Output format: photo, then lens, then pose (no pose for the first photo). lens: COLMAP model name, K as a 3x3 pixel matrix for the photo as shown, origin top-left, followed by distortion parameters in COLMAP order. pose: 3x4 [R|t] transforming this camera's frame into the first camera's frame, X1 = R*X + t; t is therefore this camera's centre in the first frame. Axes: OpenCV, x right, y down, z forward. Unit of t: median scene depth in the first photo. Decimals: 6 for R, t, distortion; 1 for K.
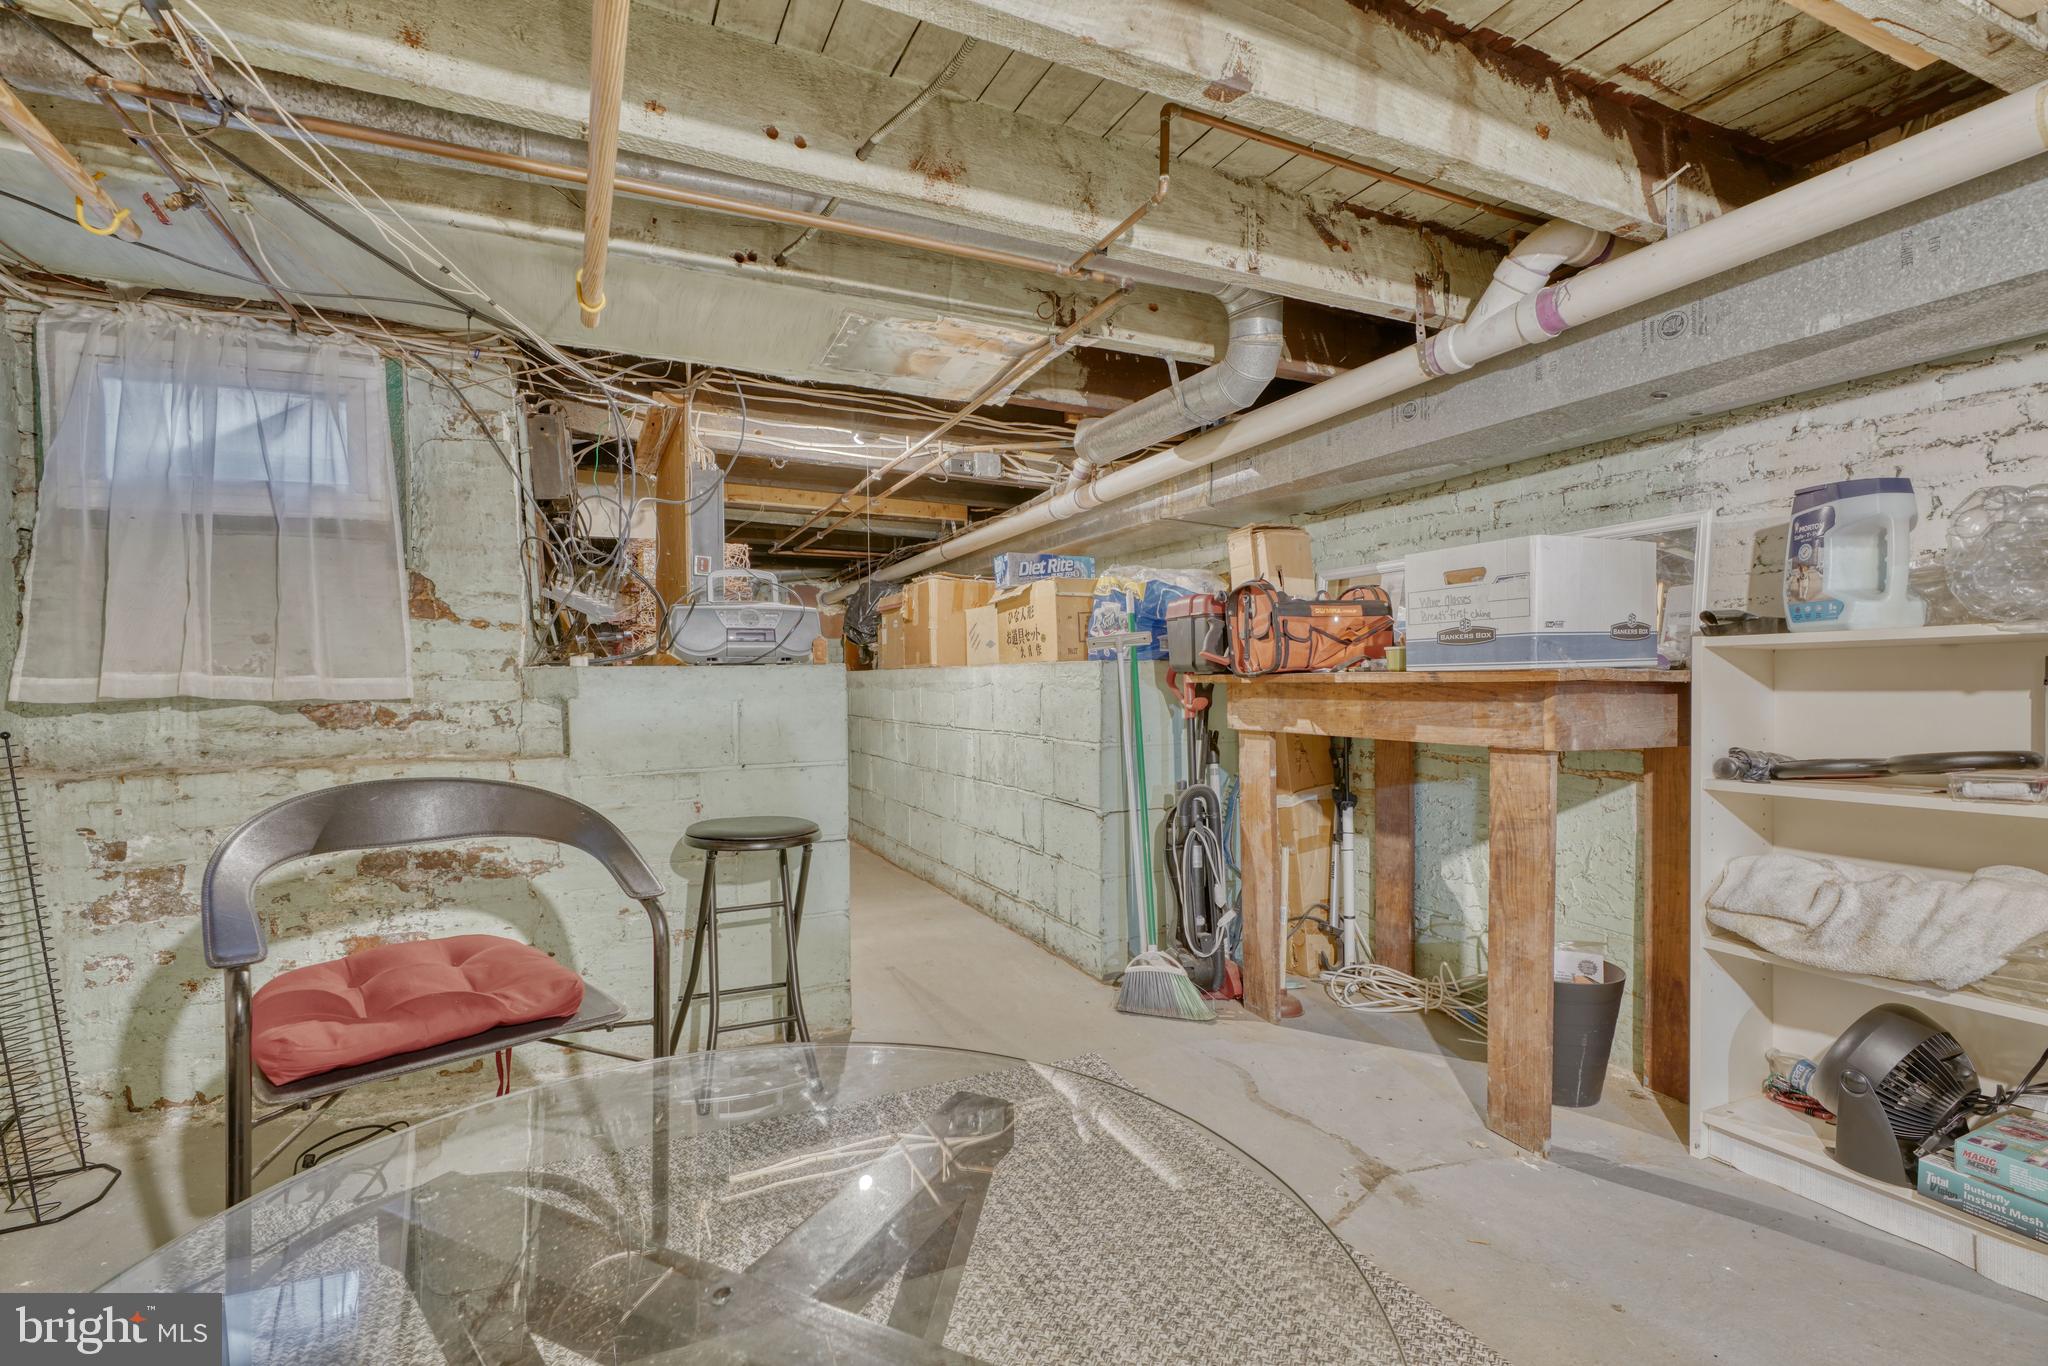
lens RADIAL K [[929.7, 0, 1025.3], [0, 929.7, 688.7], [0, 0, 1]] dist [-0.003350, -0.000119]
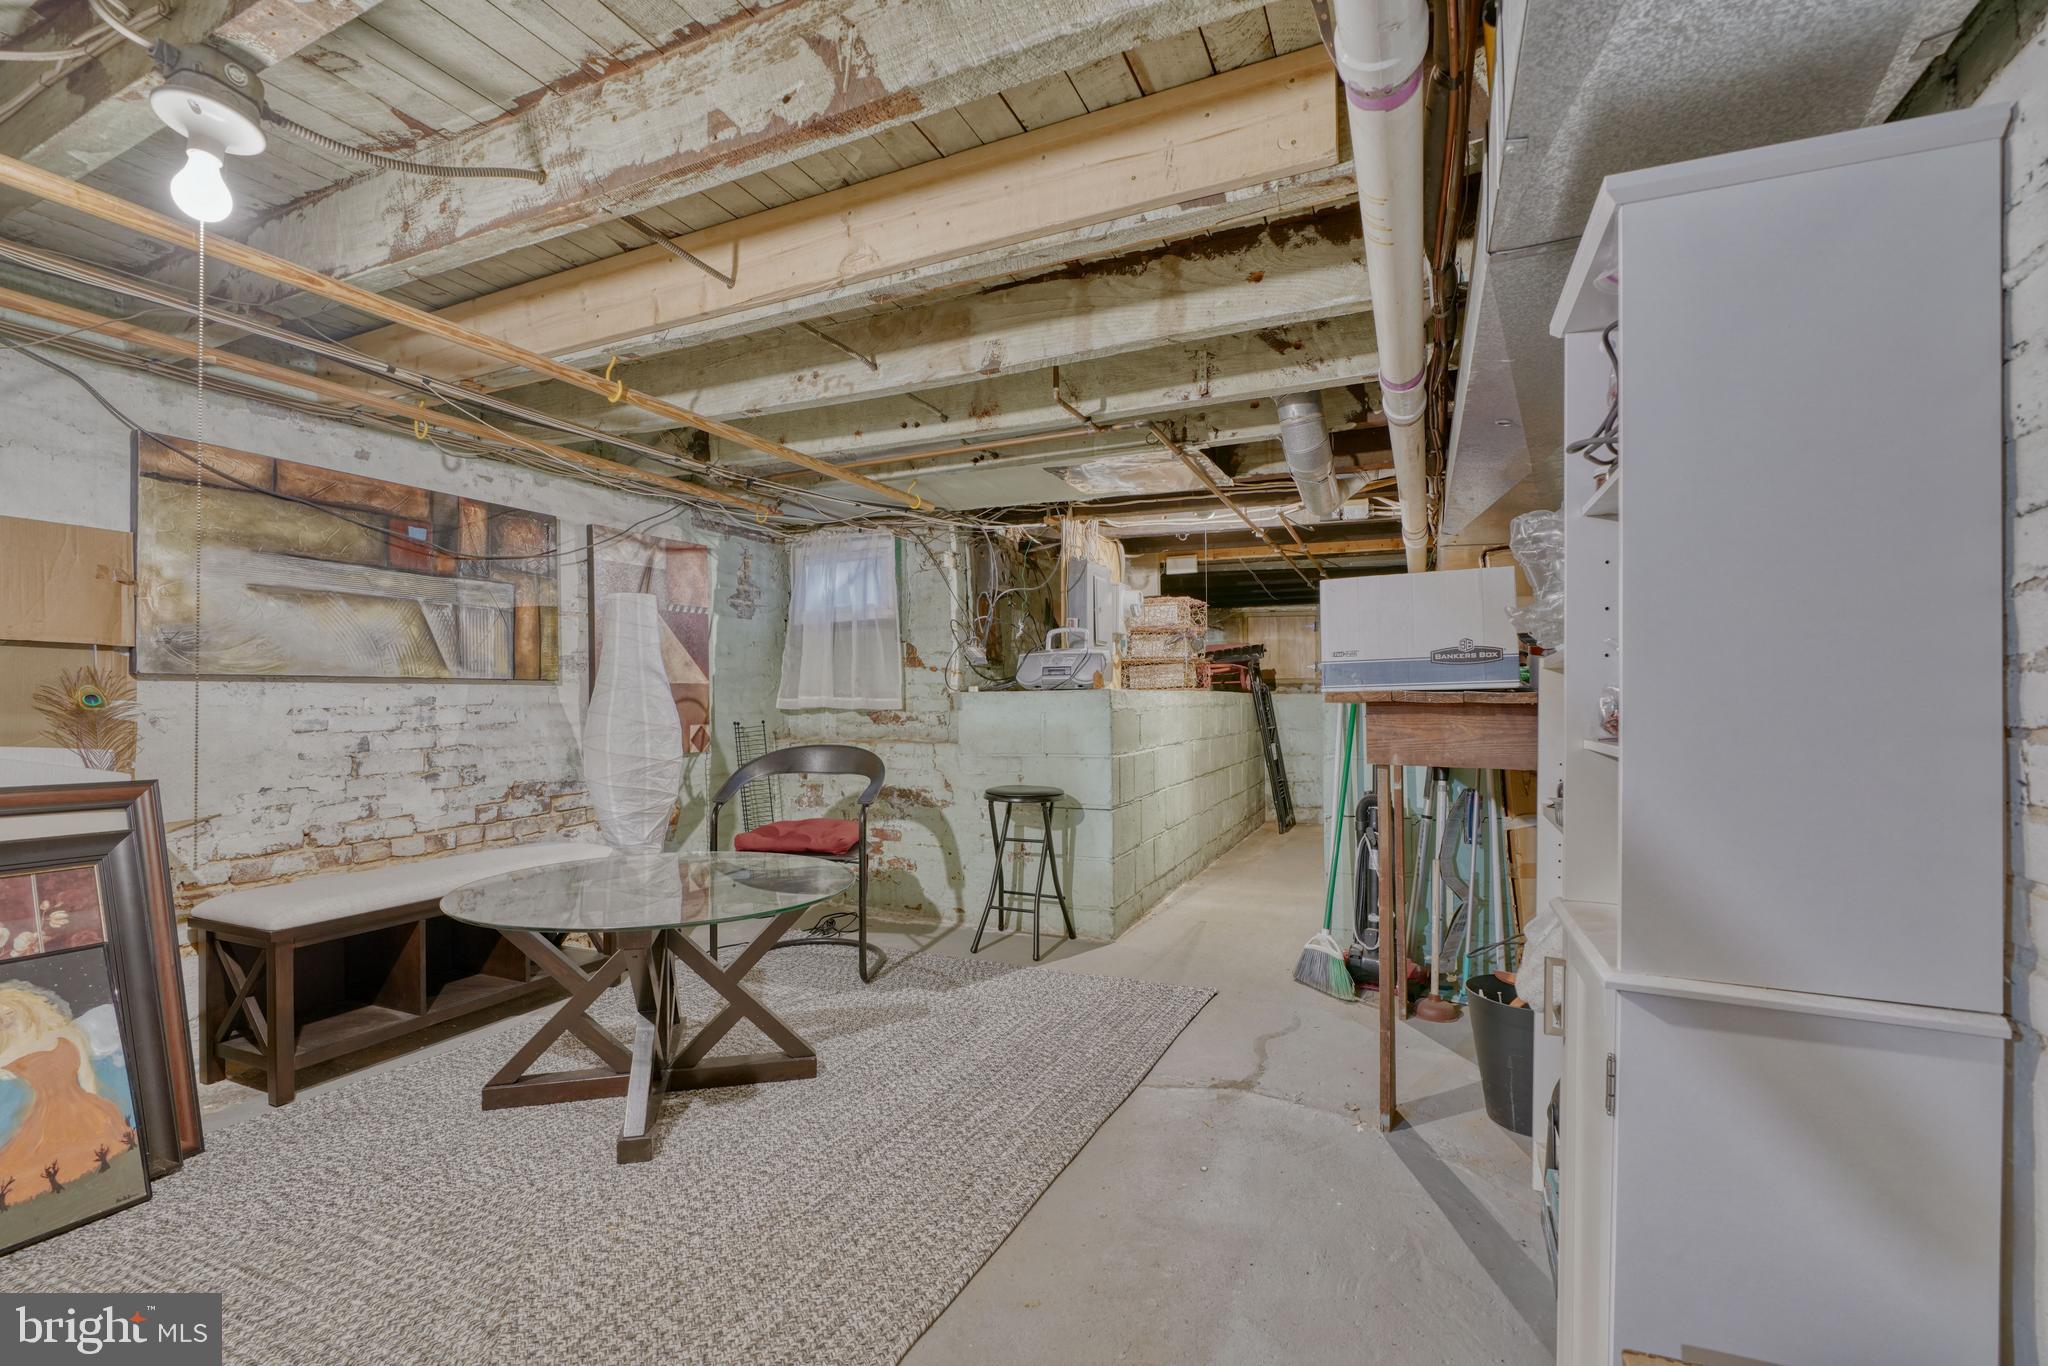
lens RADIAL K [[931.1, 0, 1008.7], [0, 931.1, 681.4], [0, 0, 1]] dist [-0.000396, 0.000545]
pose [[0.636145, -0.013321, -0.771455, 0.998335], [-0.007424, 0.999699, -0.023384, -0.003439], [0.771534, 0.020602, 0.635855, -0.060341]]
